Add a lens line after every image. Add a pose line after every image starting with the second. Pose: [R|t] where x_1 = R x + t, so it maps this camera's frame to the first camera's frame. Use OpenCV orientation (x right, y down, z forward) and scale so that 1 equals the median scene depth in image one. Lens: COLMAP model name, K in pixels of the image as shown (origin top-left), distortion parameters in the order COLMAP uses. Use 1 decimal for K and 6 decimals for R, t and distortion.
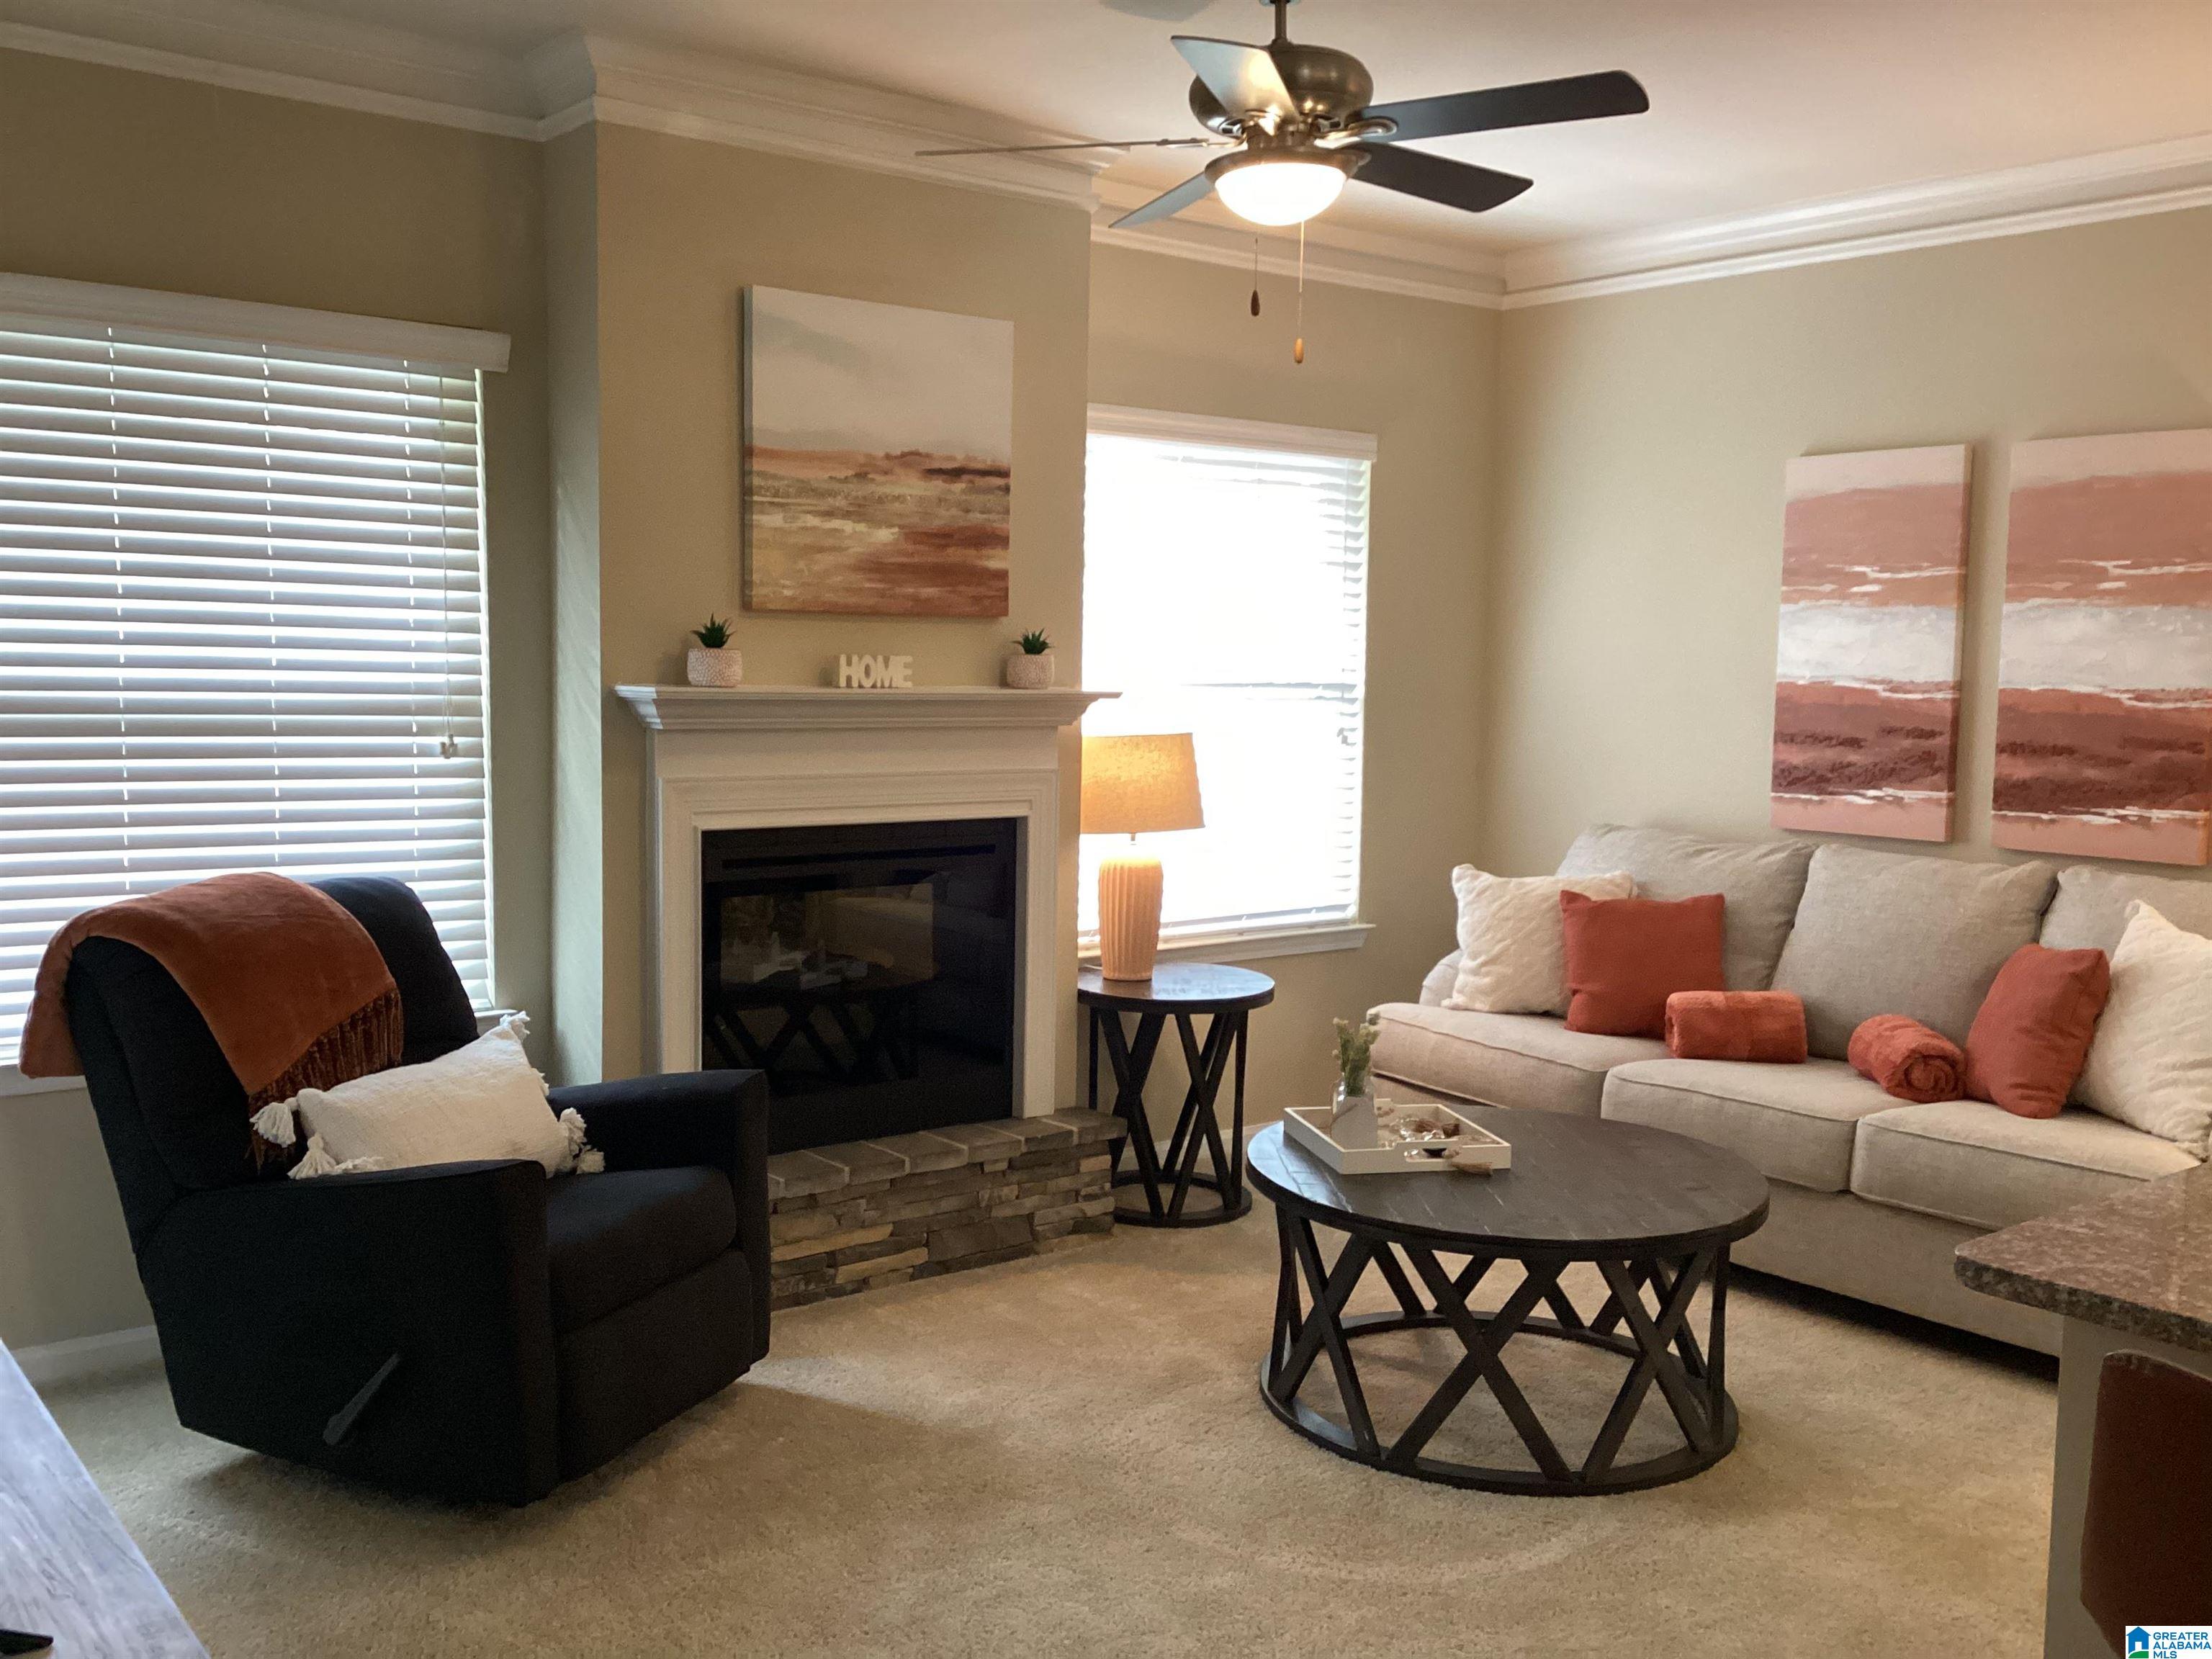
lens RADIAL K [[1991.8, 0, 1075.2], [0, 1991.8, 841.8], [0, 0, 1]] dist [0.088806, -0.161012]
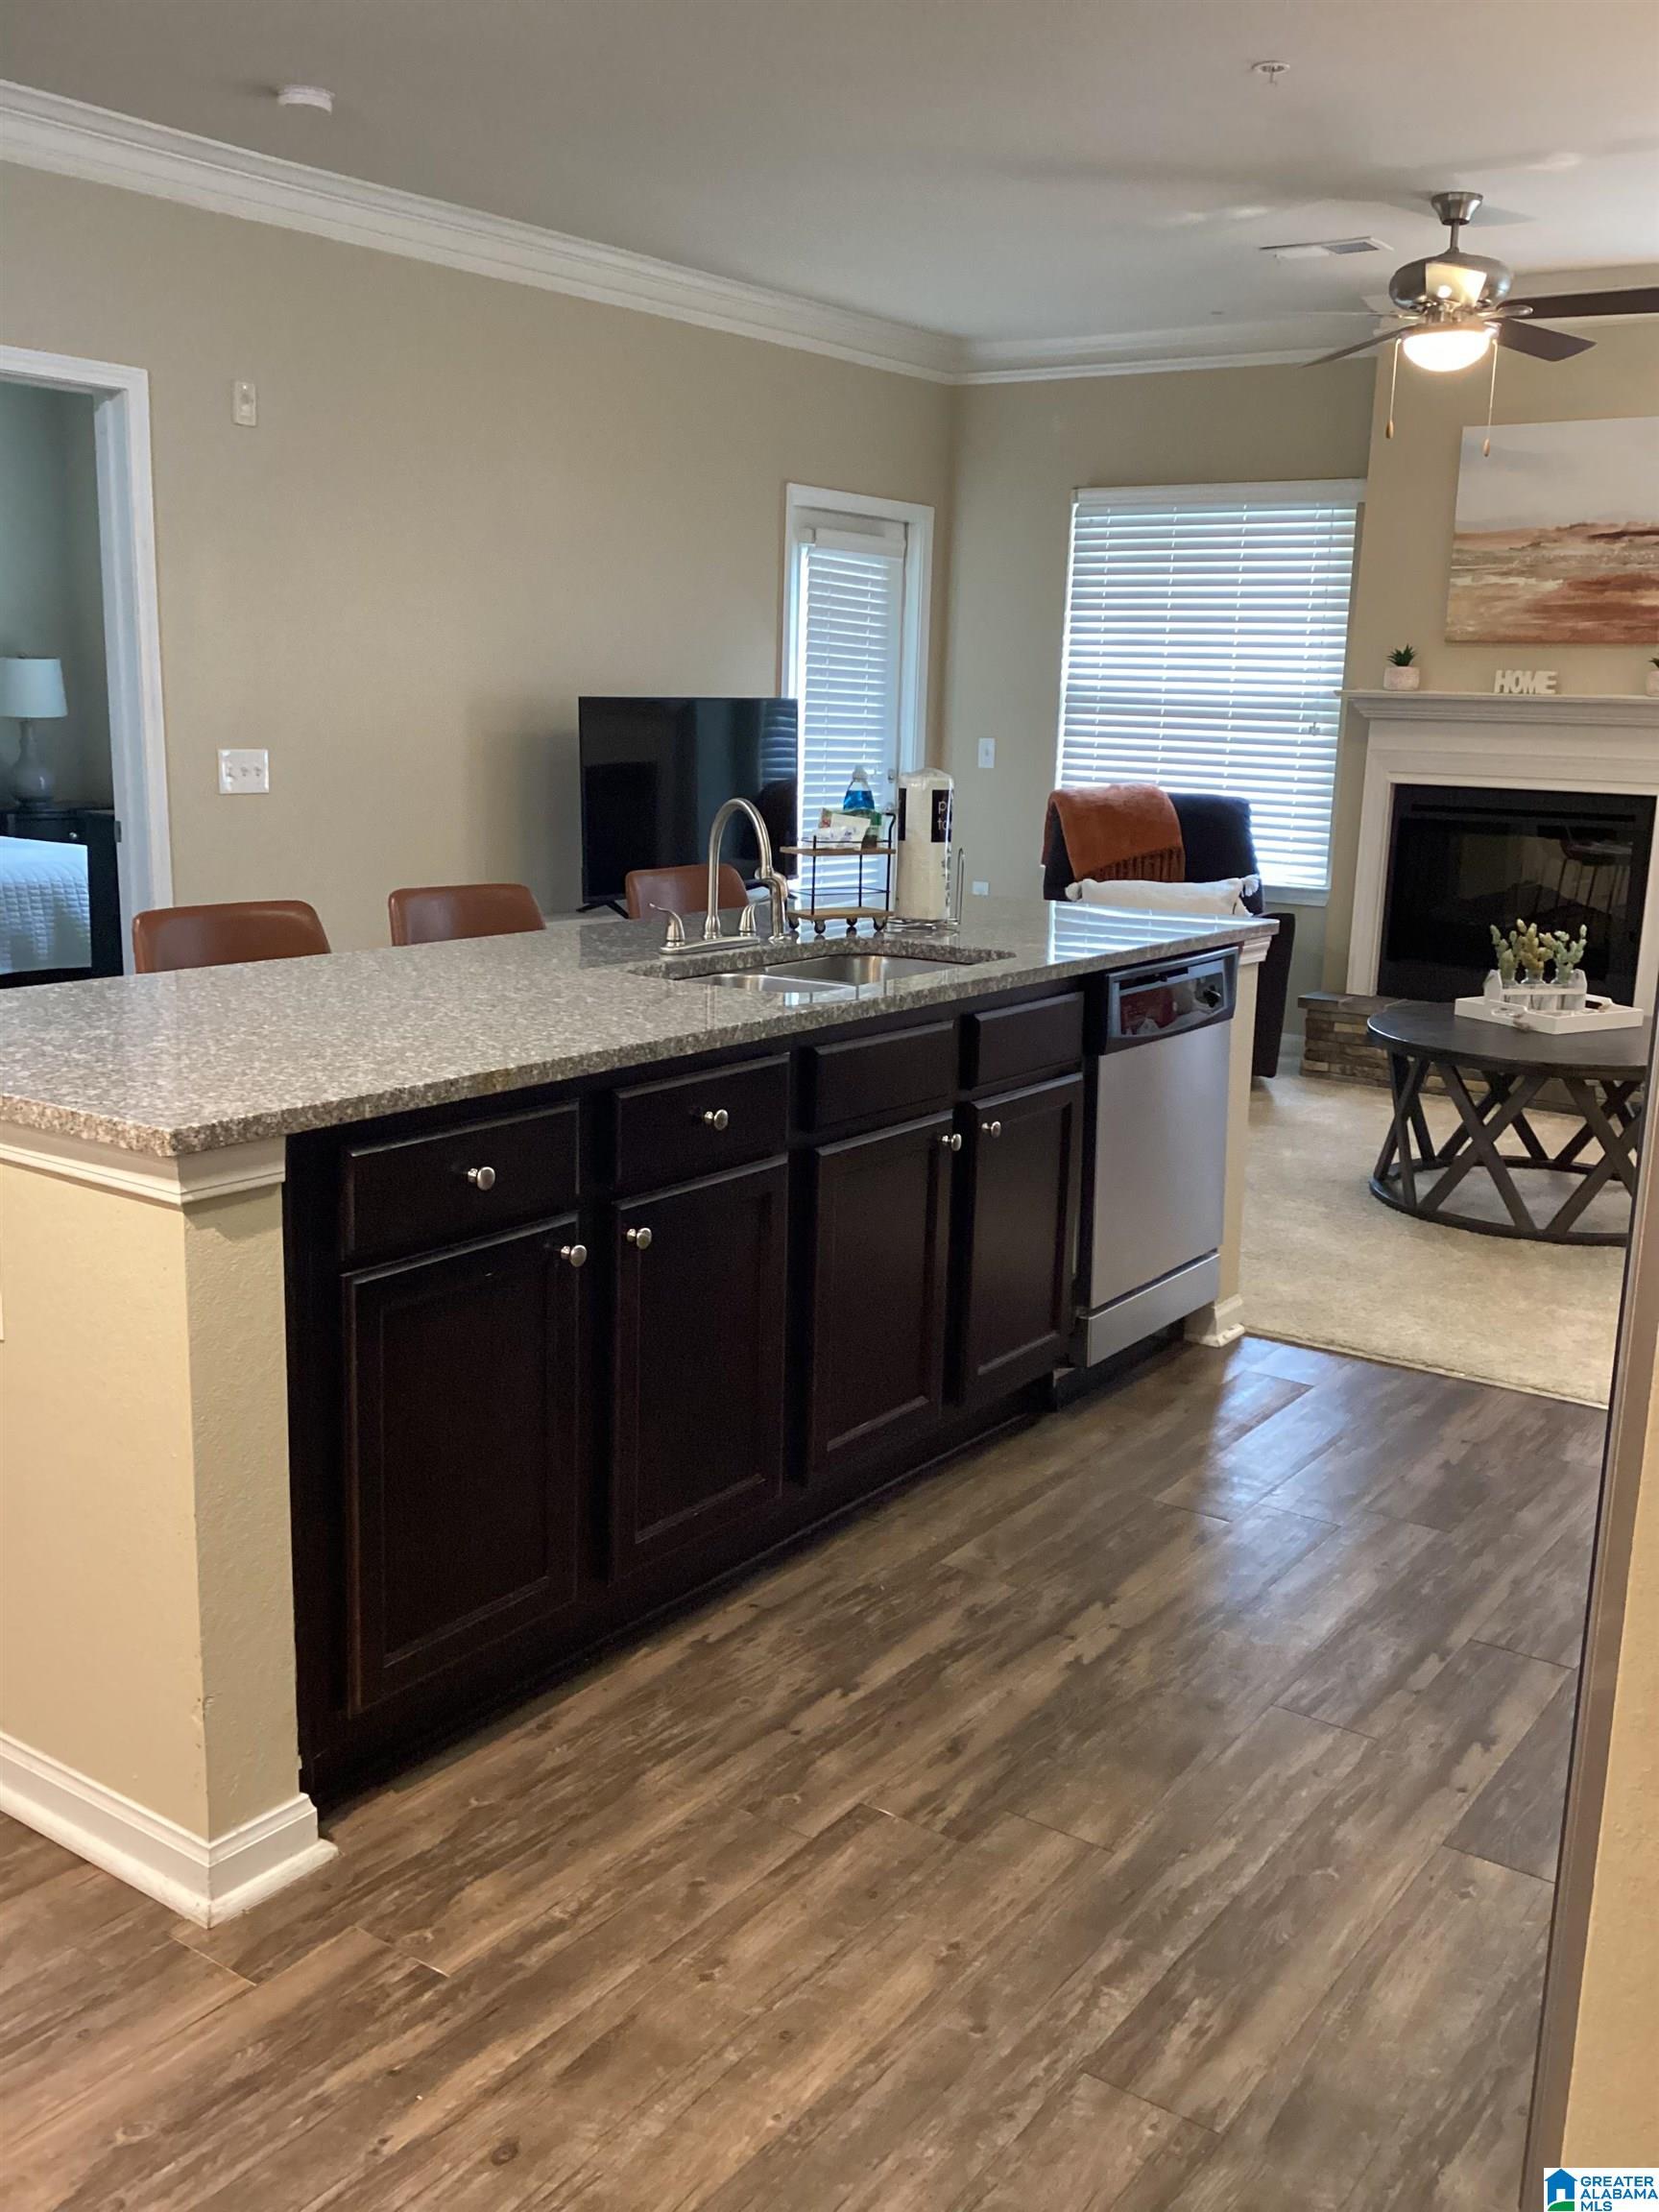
lens RADIAL K [[1991.8, 0, 821.0], [0, 1991.8, 1097.0], [0, 0, 1]] dist [0.088806, -0.161012]
pose [[0.291068, 0.182339, -0.939165, 1.174582], [-0.110757, 0.981491, 0.156230, 0.038770], [0.950270, 0.058545, 0.305876, 0.081841]]
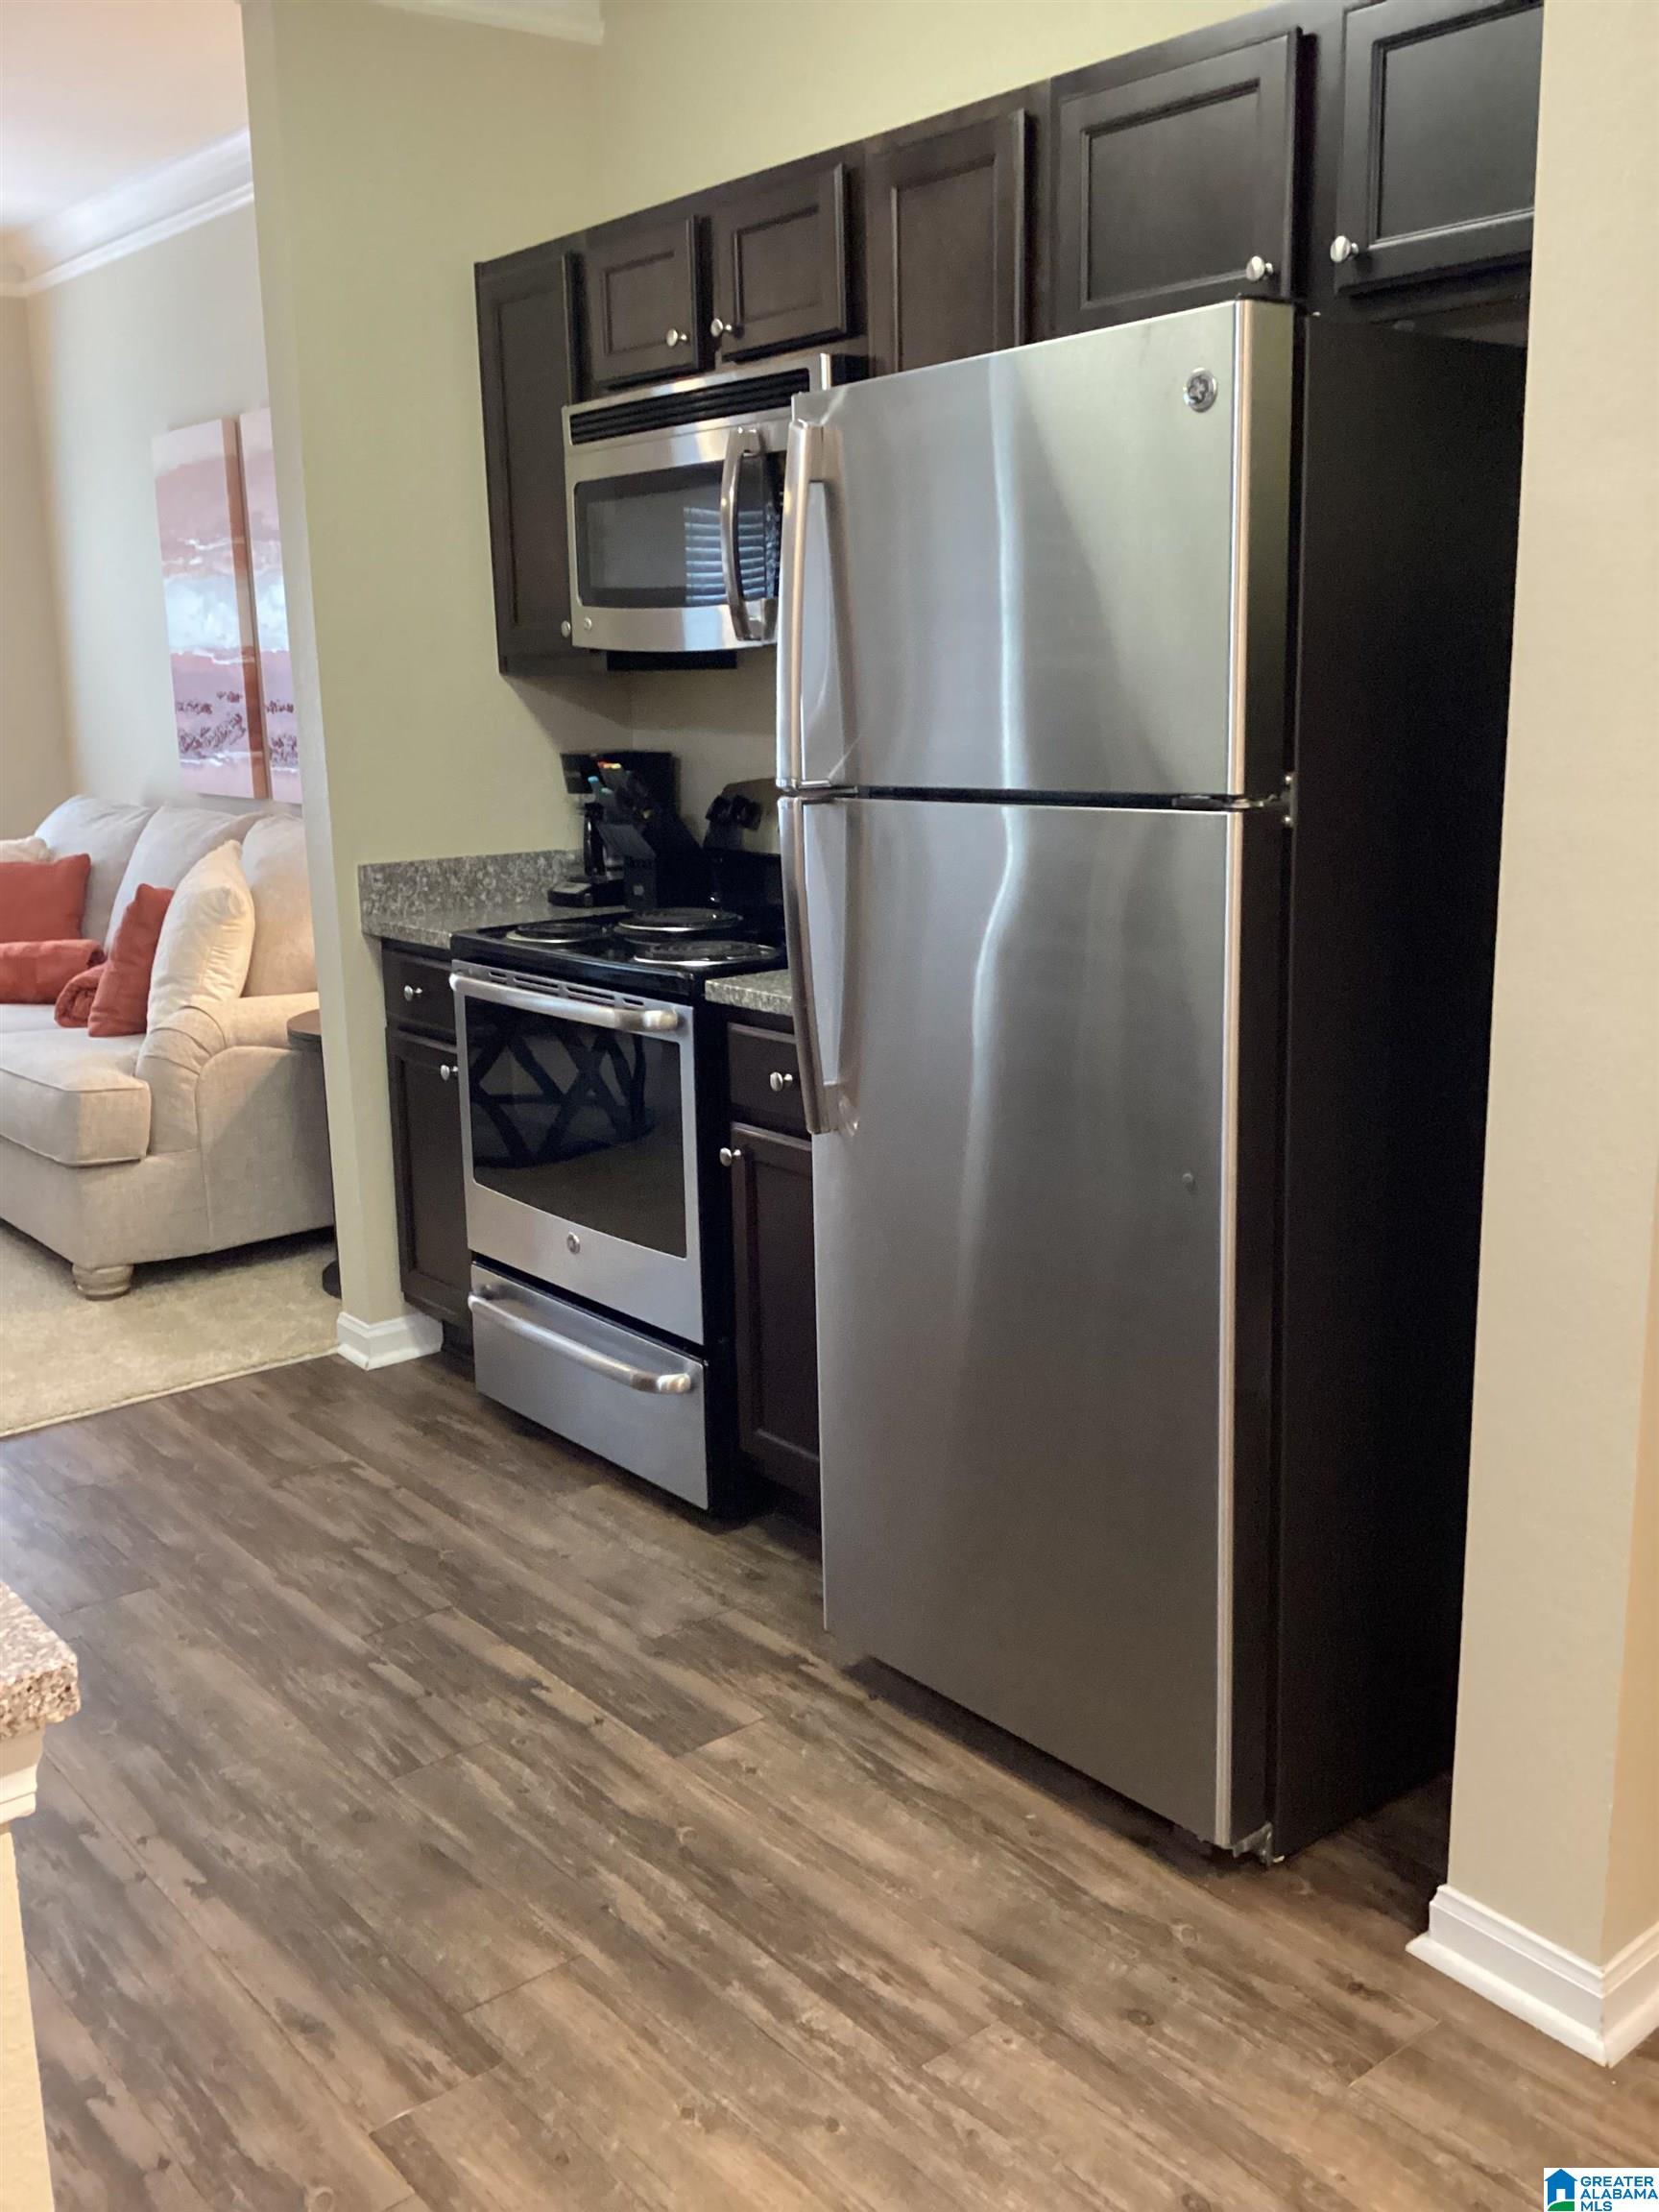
lens RADIAL K [[1991.8, 0, 817.2], [0, 1991.8, 1116.6], [0, 0, 1]] dist [0.088806, -0.161012]
pose [[0.999218, -0.034161, 0.019930, 0.796630], [0.031423, 0.991730, 0.124434, 0.050963], [-0.024016, -0.123710, 0.992028, -0.121466]]
